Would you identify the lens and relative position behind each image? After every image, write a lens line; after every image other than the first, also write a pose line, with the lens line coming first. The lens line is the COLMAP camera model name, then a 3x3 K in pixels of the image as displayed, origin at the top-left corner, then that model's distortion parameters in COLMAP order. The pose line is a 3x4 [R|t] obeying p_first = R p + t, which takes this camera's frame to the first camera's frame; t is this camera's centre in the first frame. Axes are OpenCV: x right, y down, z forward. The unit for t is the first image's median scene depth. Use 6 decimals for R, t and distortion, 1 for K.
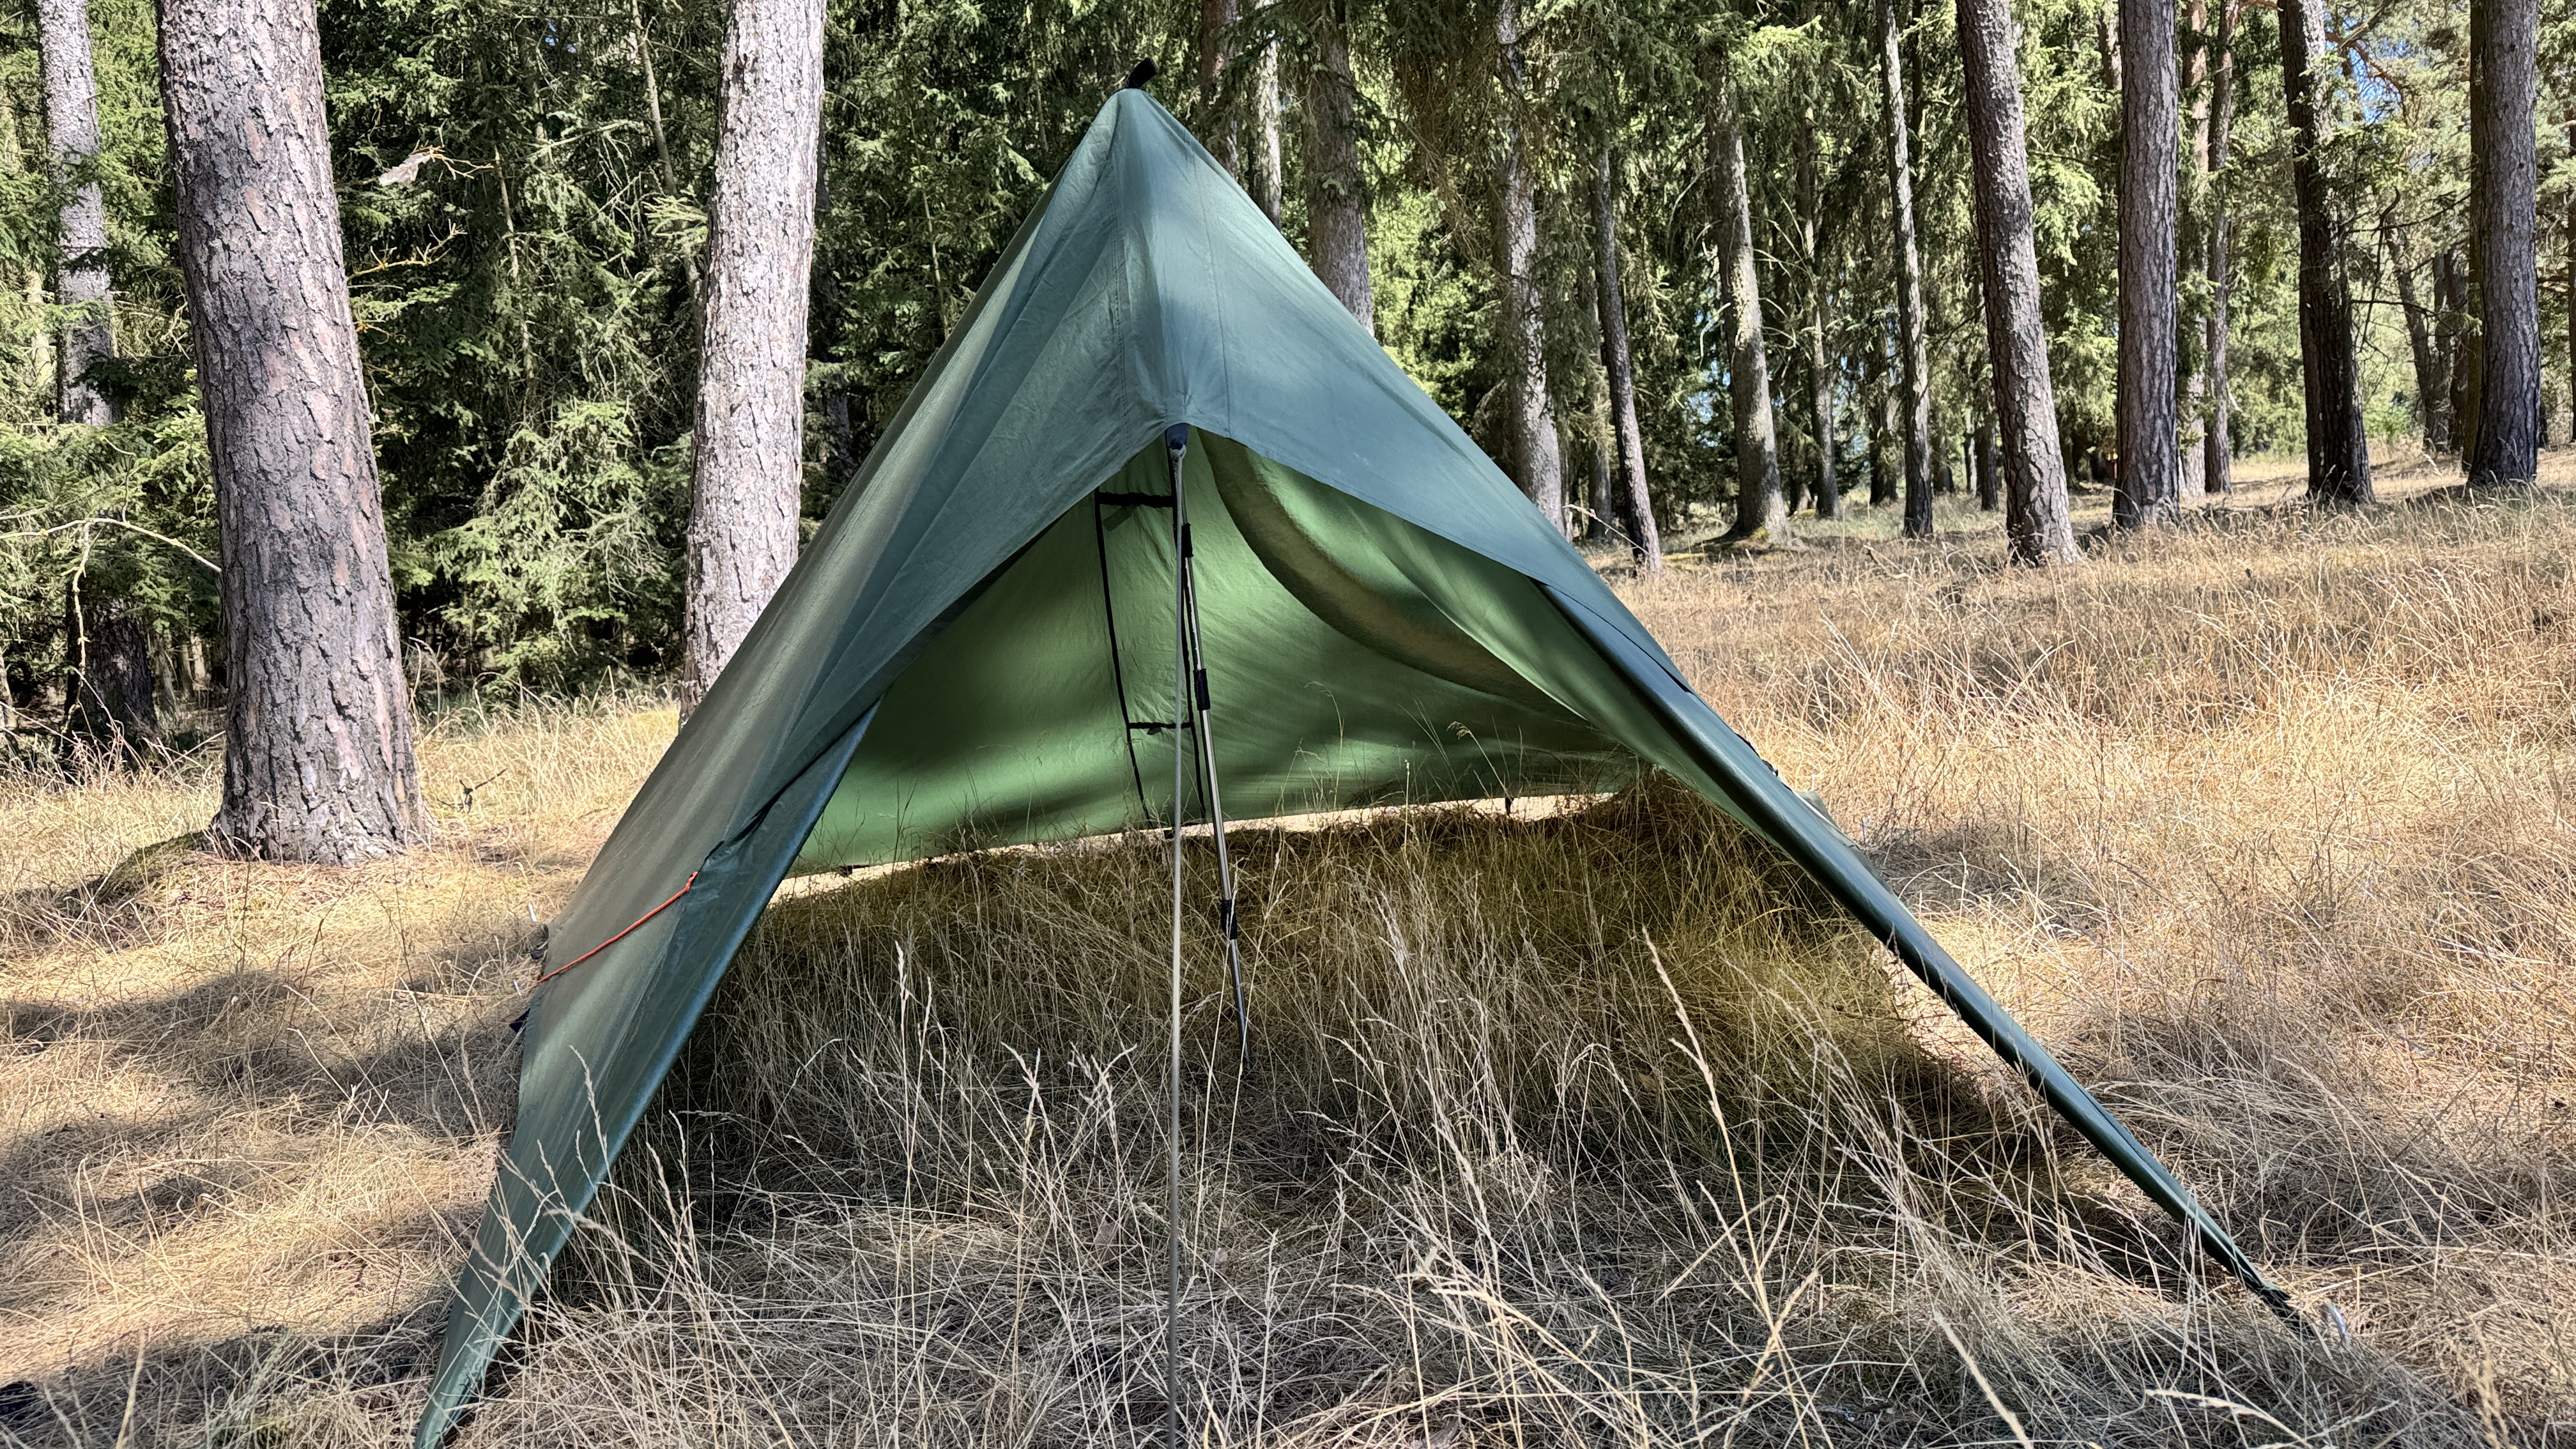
lens RADIAL K [[1791.4, 0, 1293.0], [0, 1791.4, 719.0], [0, 0, 1]] dist [0.054553, -0.064580]
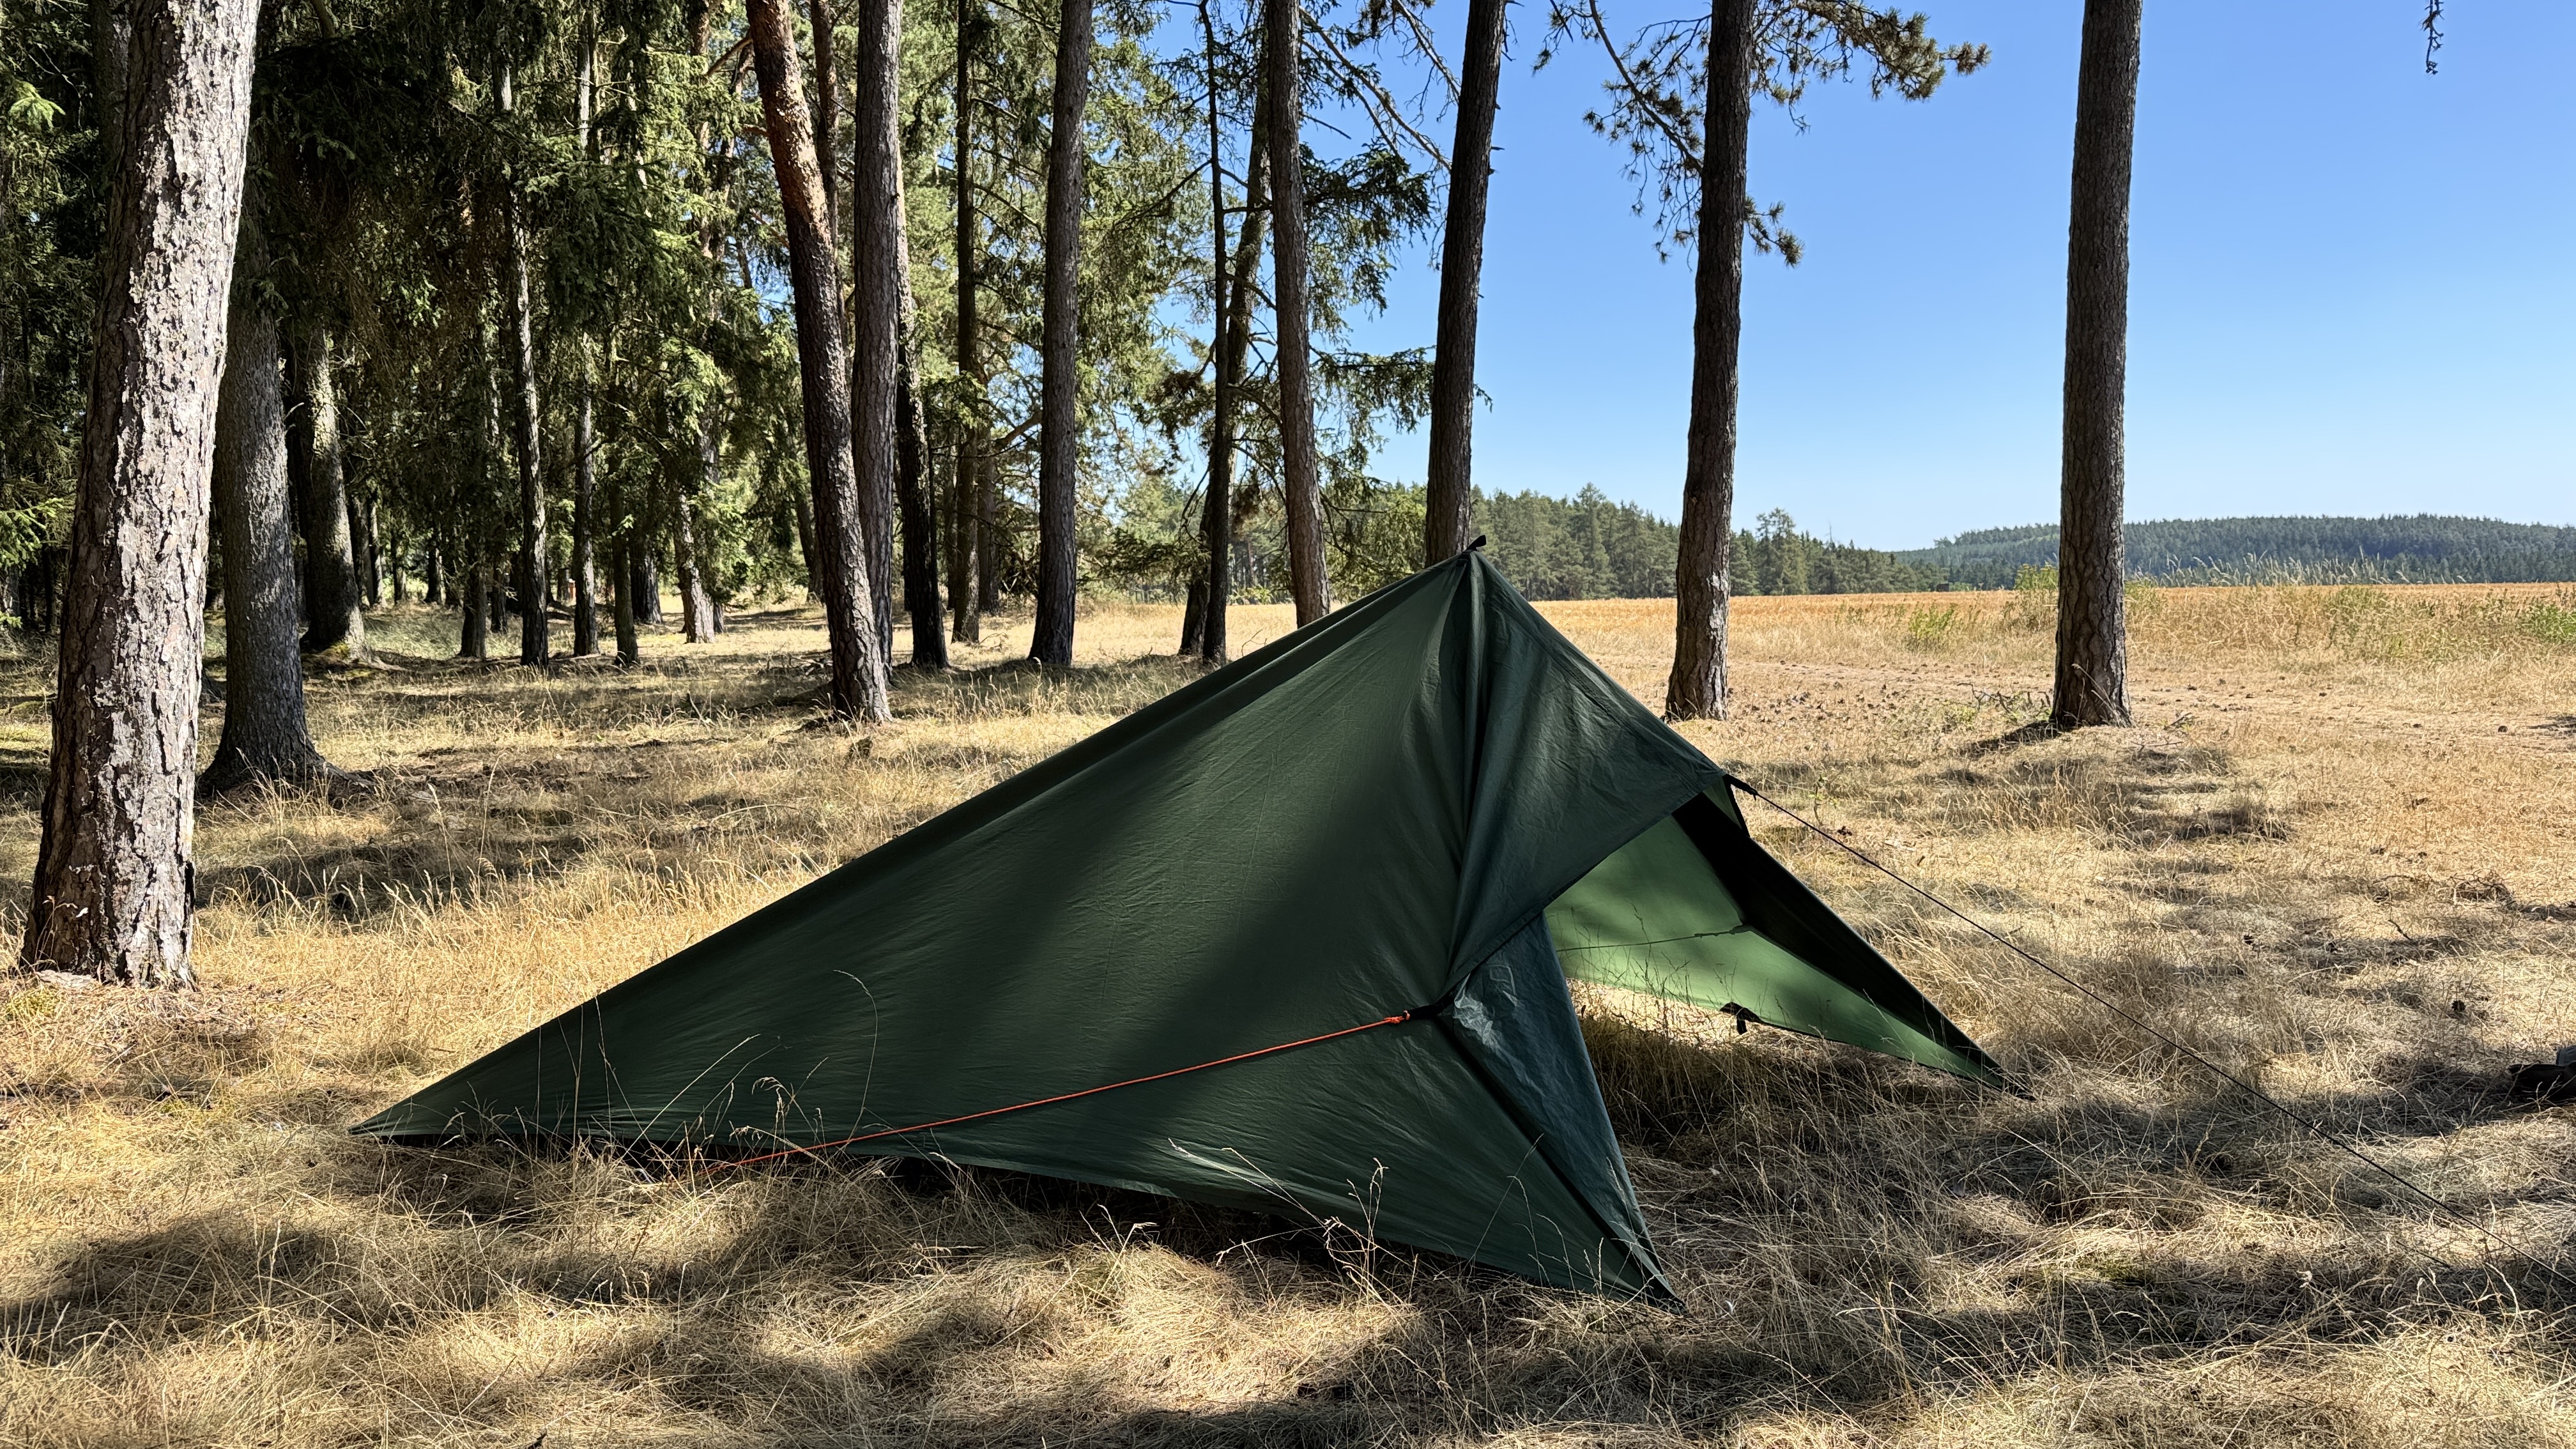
lens RADIAL K [[1757.5, 0, 1275.7], [0, 1757.5, 748.7], [0, 0, 1]] dist [0.175280, -0.184122]
pose [[0.659942, 0.017255, 0.751119, -0.259967], [0.015587, 0.999207, -0.036650, -0.015056], [-0.751155, 0.035895, 0.659149, -0.003439]]
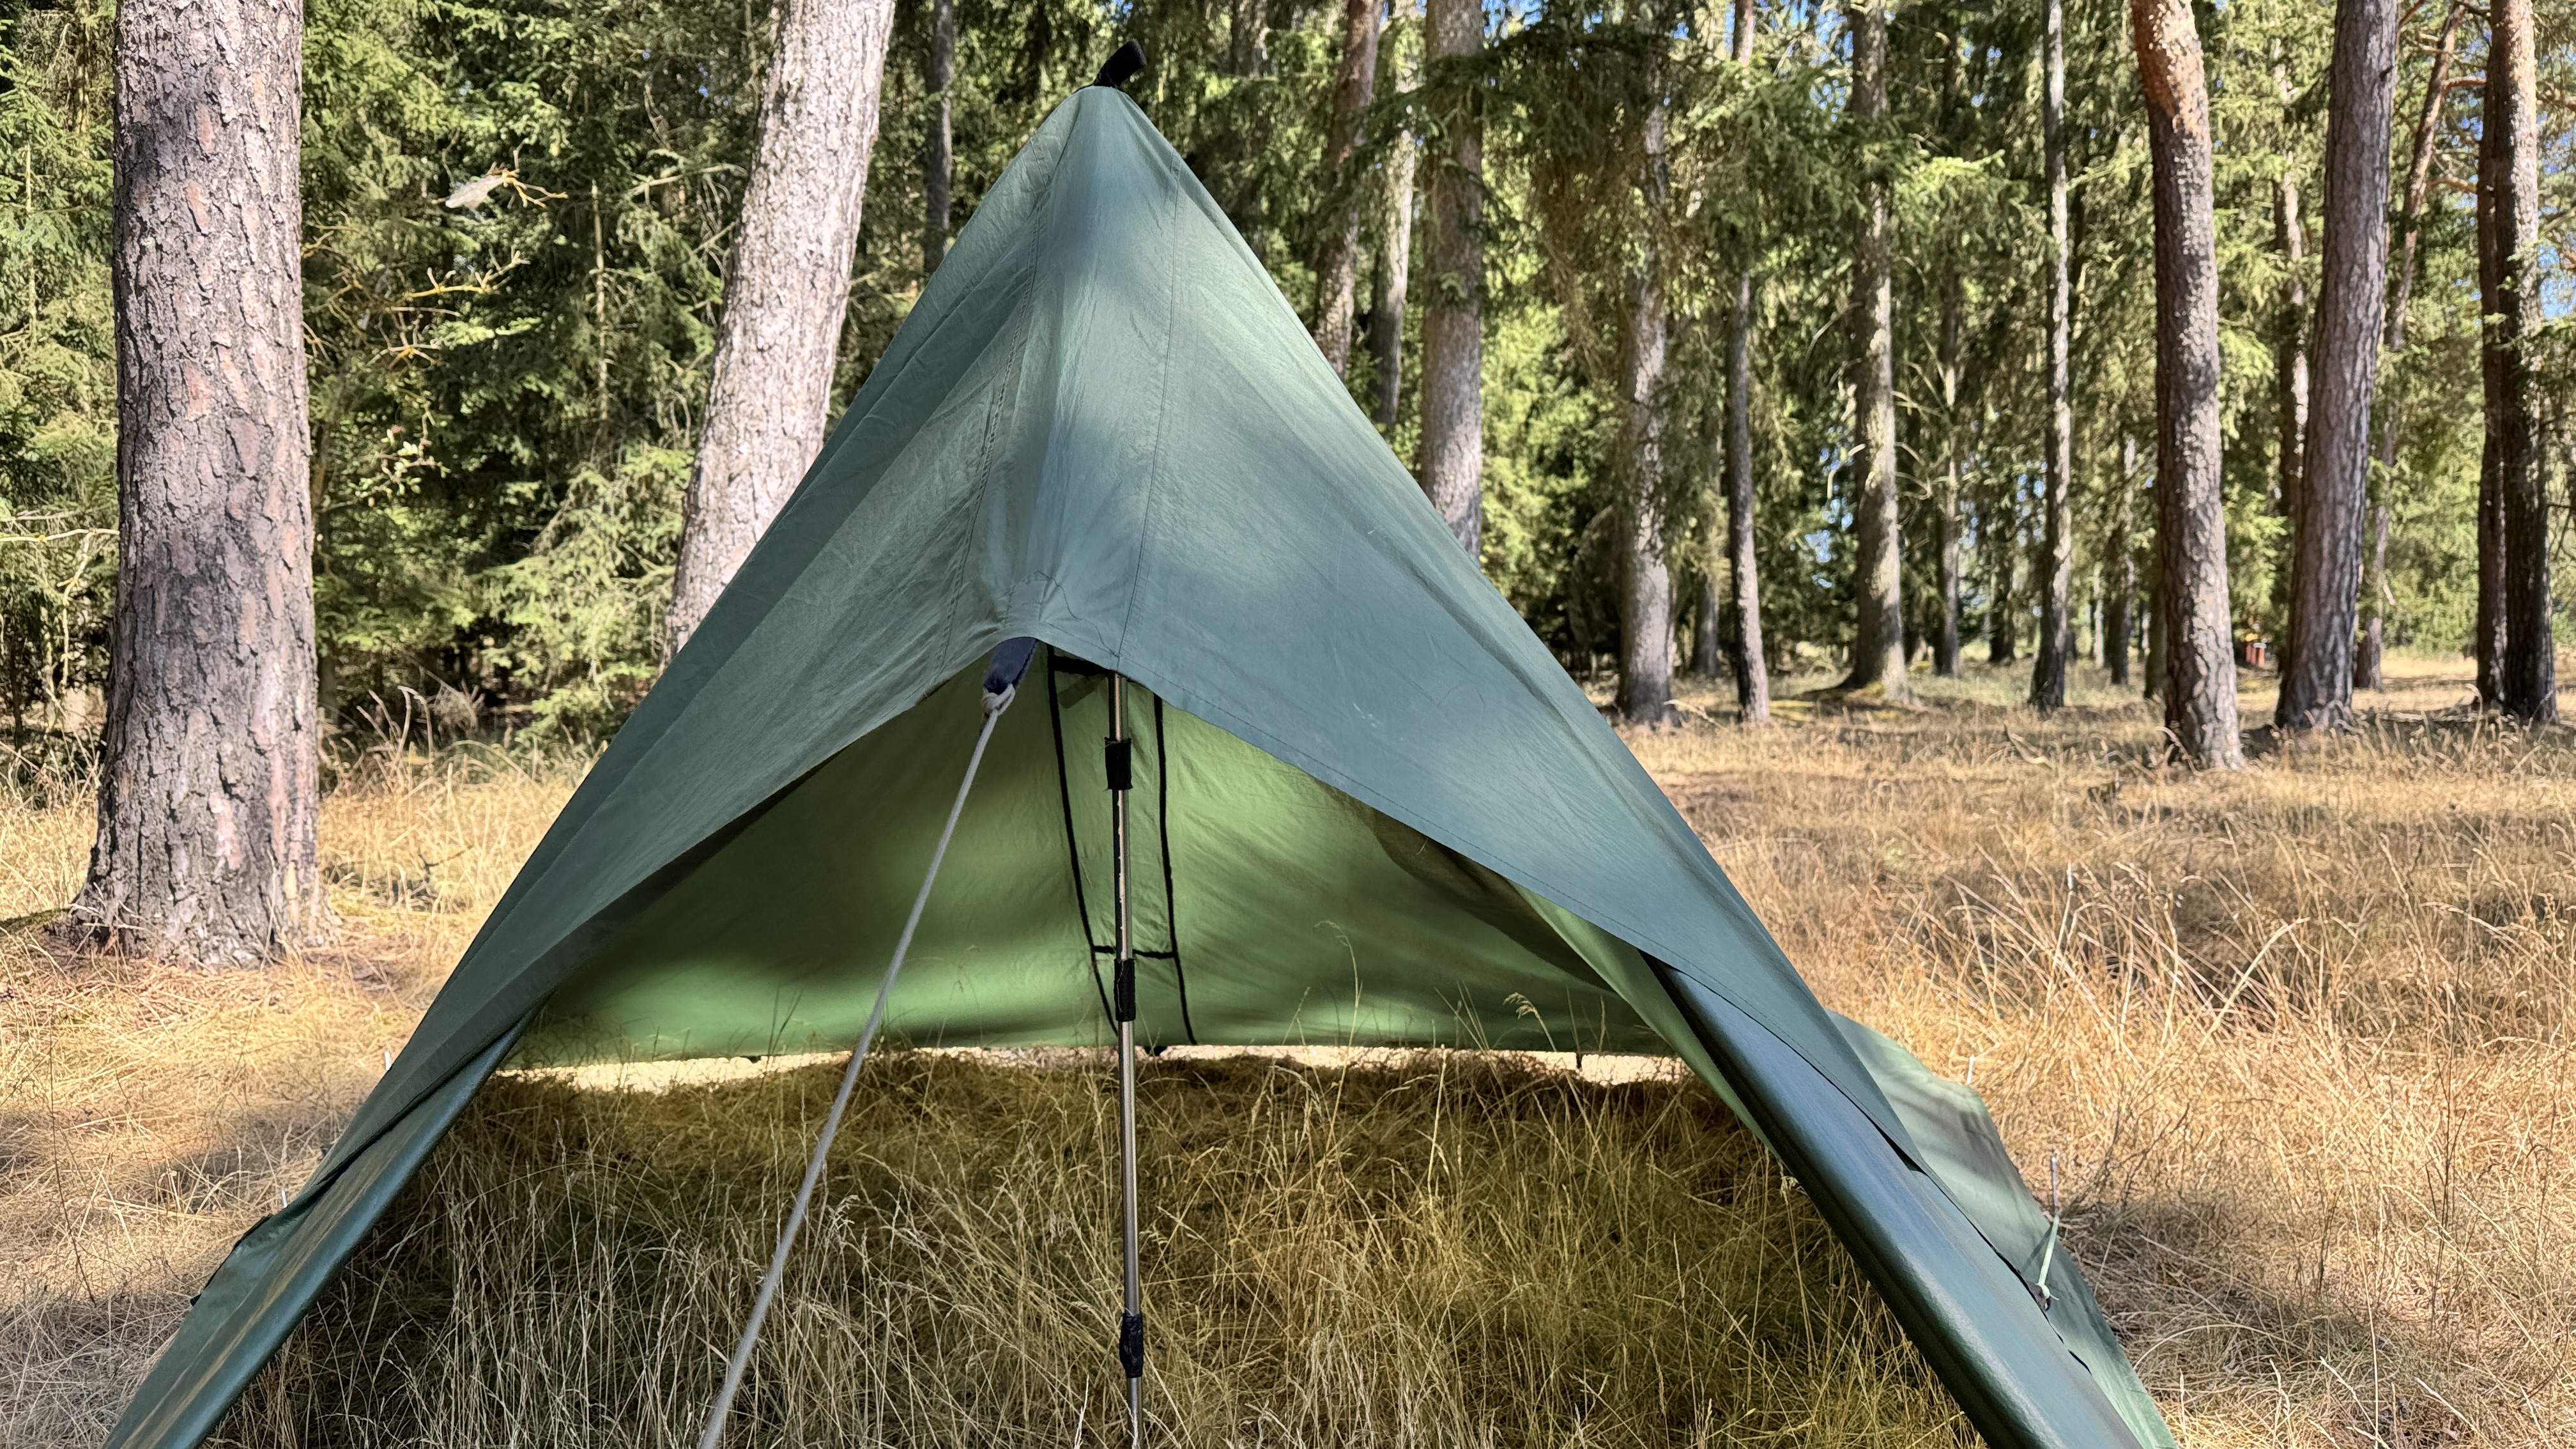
lens RADIAL K [[1814.1, 0, 1279.7], [0, 1814.1, 738.1], [0, 0, 1]] dist [0.043803, -0.051885]
pose [[0.994009, 0.095021, -0.054004, 0.005486], [-0.097286, 0.994412, -0.040990, -0.015101], [0.049807, 0.045998, 0.997699, 0.057227]]
